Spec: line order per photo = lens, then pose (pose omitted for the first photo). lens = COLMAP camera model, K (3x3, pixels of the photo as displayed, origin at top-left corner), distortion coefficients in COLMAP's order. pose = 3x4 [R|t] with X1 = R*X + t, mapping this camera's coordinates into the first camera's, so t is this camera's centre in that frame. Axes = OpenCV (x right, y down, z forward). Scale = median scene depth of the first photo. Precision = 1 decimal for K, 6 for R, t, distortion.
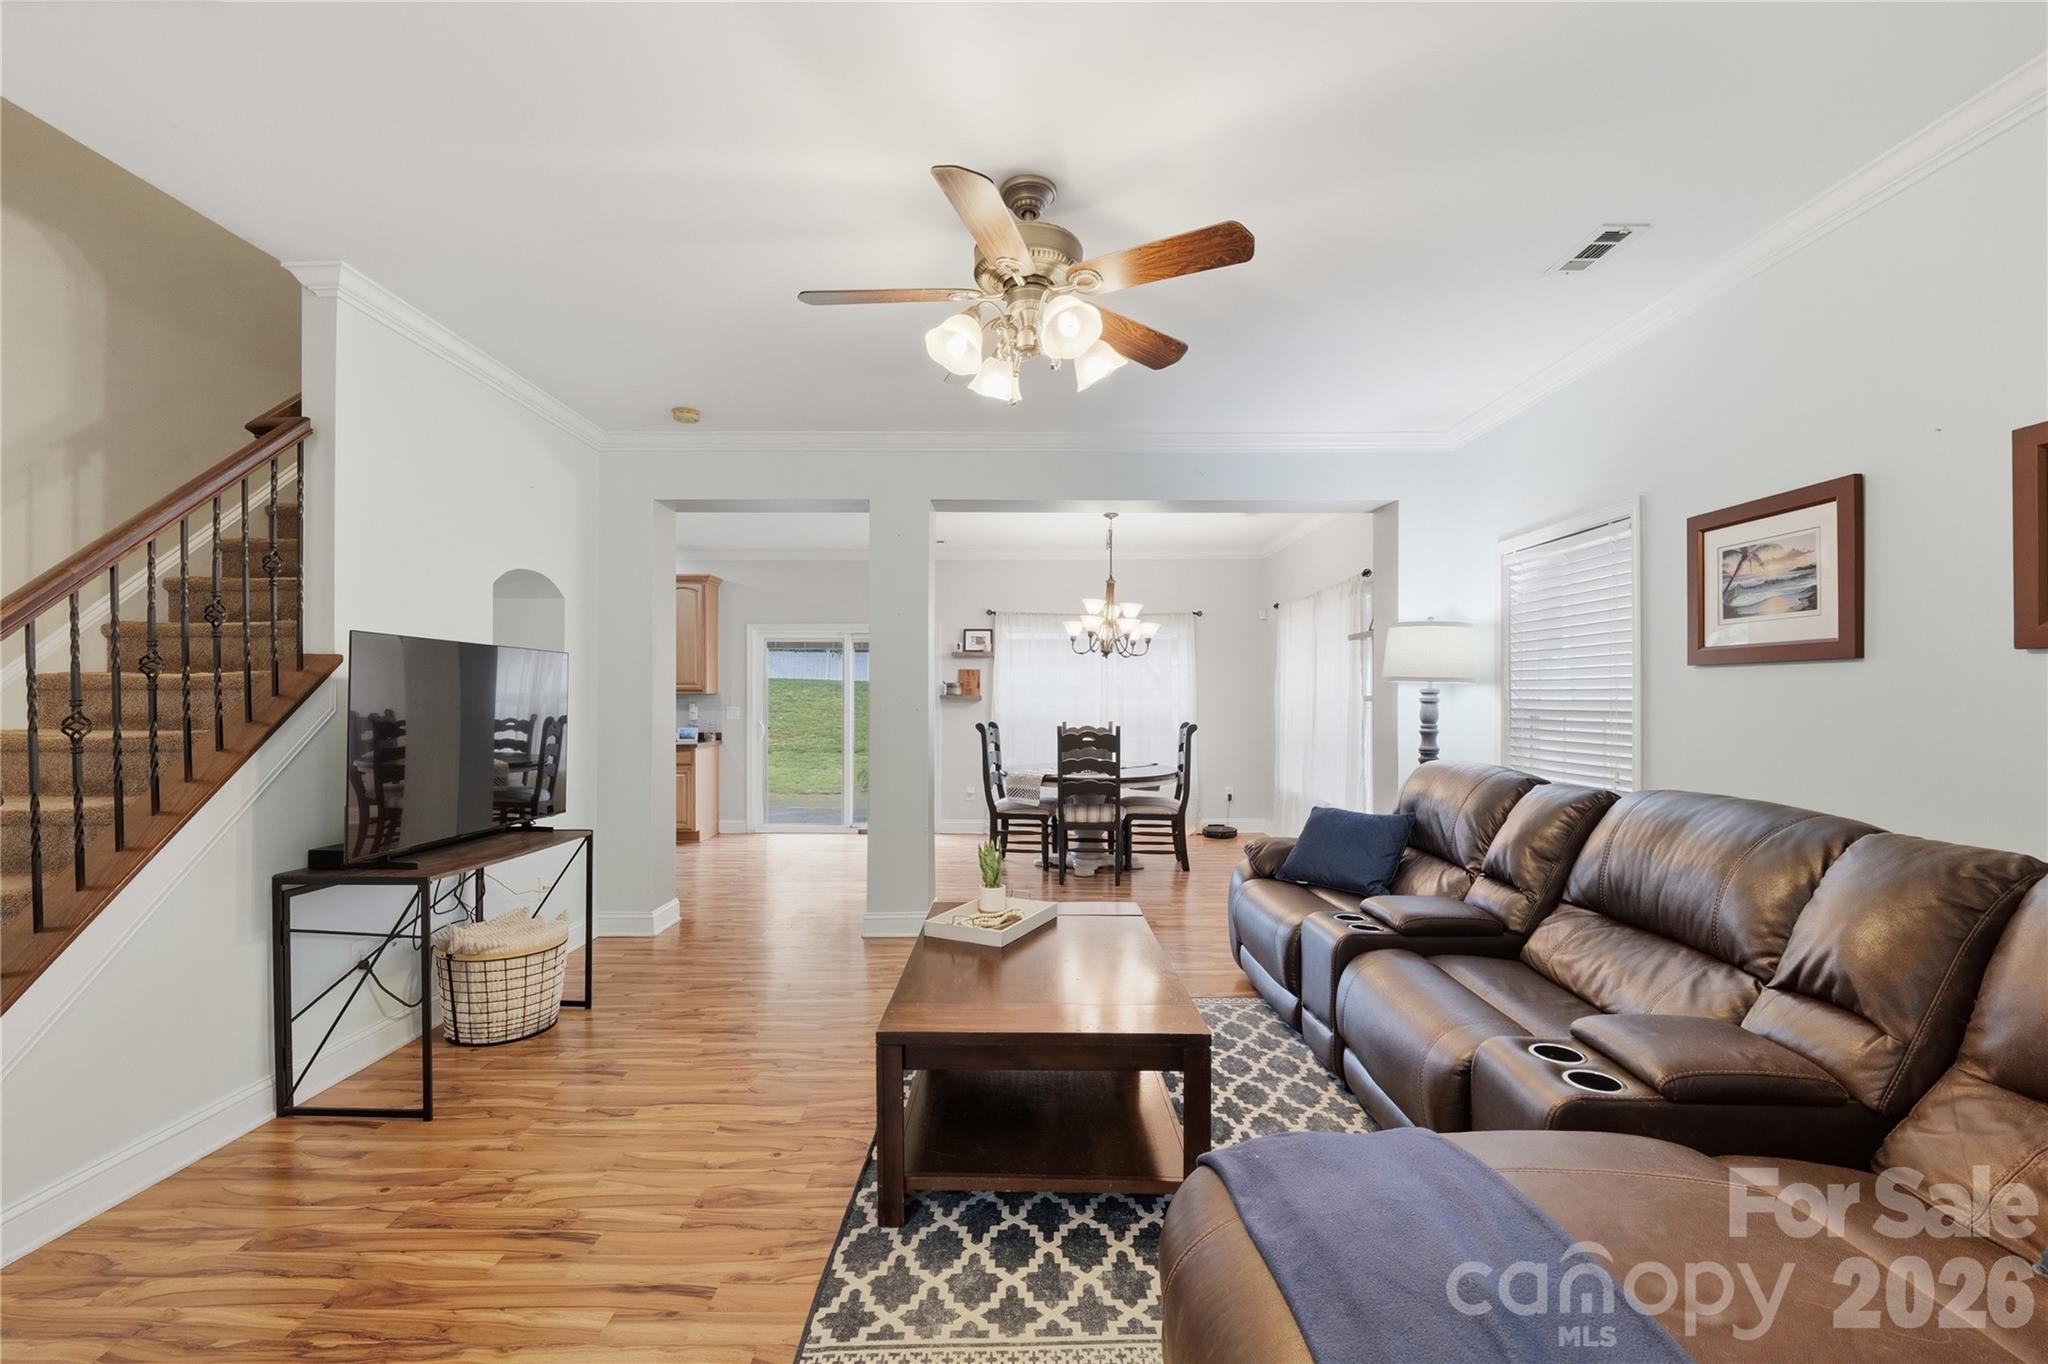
lens RADIAL K [[833.2, 0, 985.6], [0, 833.2, 701.5], [0, 0, 1]] dist [-0.006725, 0.000241]
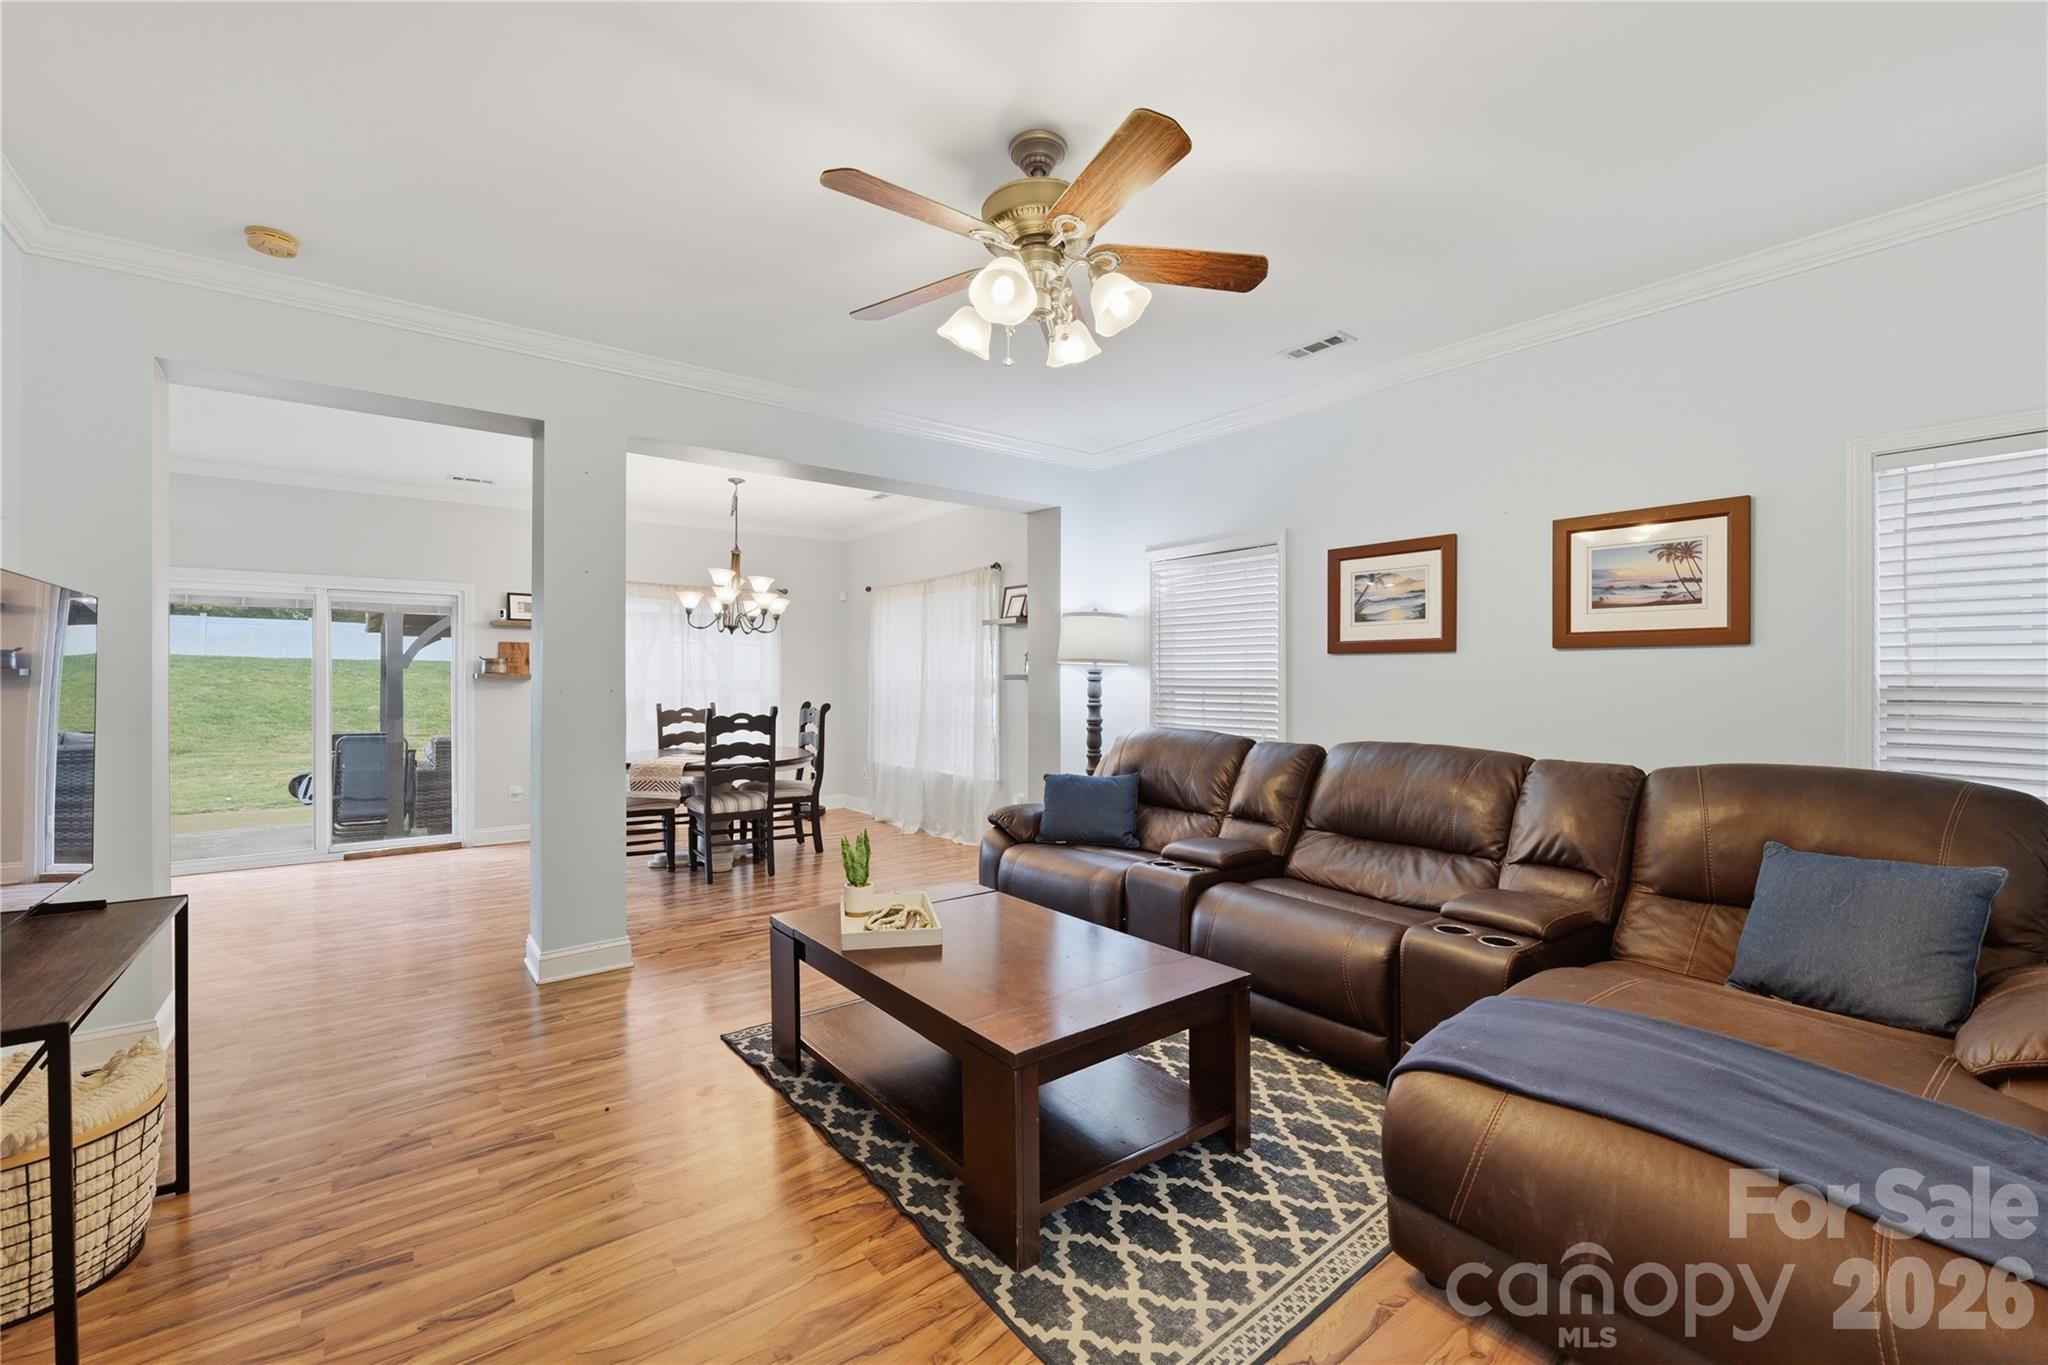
lens RADIAL K [[833.2, 0, 982.0], [0, 833.2, 688.6], [0, 0, 1]] dist [-0.006725, 0.000241]
pose [[0.795197, -0.009778, 0.606273, -0.549751], [0.003653, 0.999929, 0.011335, -0.002348], [-0.606341, -0.006799, 0.795176, 0.255977]]
